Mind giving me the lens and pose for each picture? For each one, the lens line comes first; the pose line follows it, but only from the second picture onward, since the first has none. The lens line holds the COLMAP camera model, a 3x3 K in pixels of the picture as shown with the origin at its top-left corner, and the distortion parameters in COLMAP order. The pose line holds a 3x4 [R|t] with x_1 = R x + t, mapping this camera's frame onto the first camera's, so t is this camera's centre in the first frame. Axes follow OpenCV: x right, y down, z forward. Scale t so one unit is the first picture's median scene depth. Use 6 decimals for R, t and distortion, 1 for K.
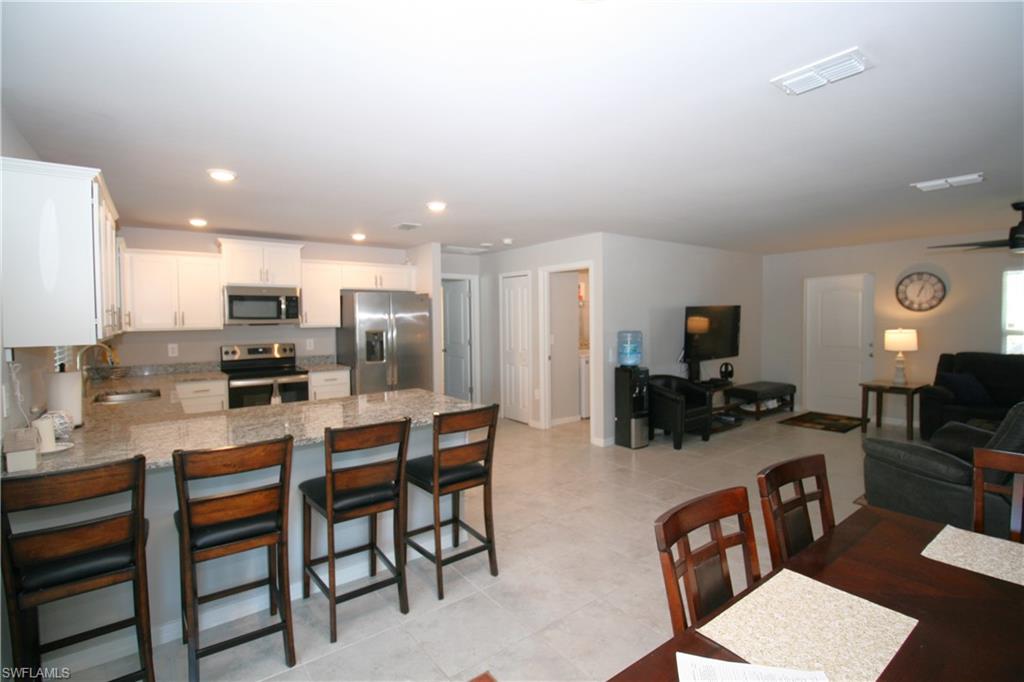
lens RADIAL K [[477.7, 0, 515.4], [0, 477.7, 331.8], [0, 0, 1]] dist [0.000002, -0.011874]
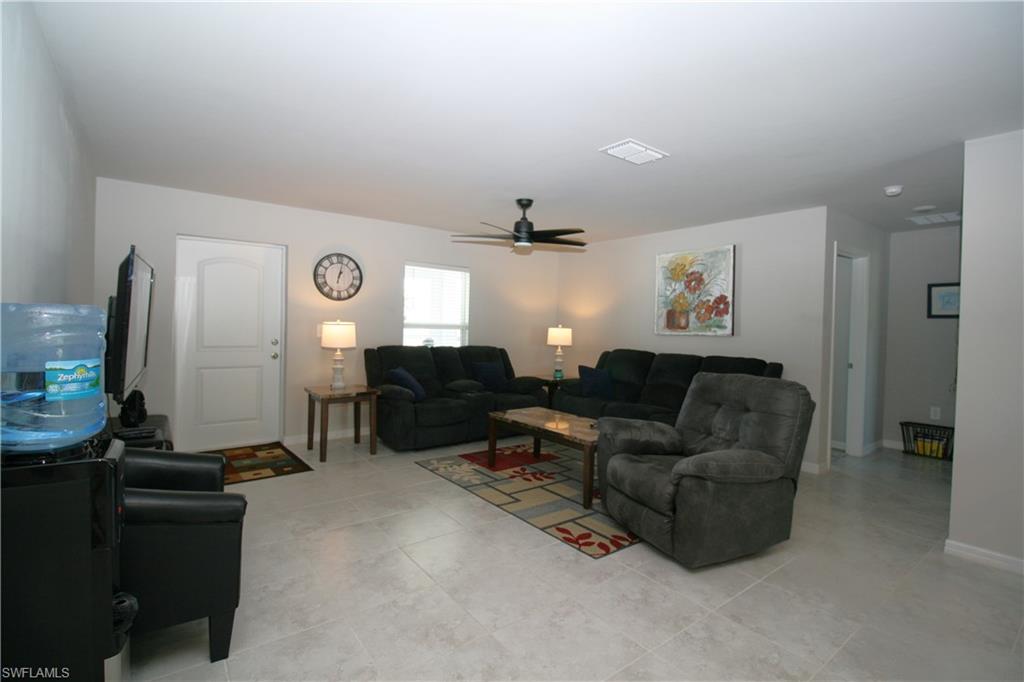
lens RADIAL K [[477.7, 0, 515.4], [0, 477.7, 331.8], [0, 0, 1]] dist [0.000002, -0.011874]
pose [[-0.002895, -0.004568, 0.999985, -0.000331], [0.006750, 0.999967, 0.004588, 0.011872], [-0.999973, 0.006763, -0.002865, 0.738829]]
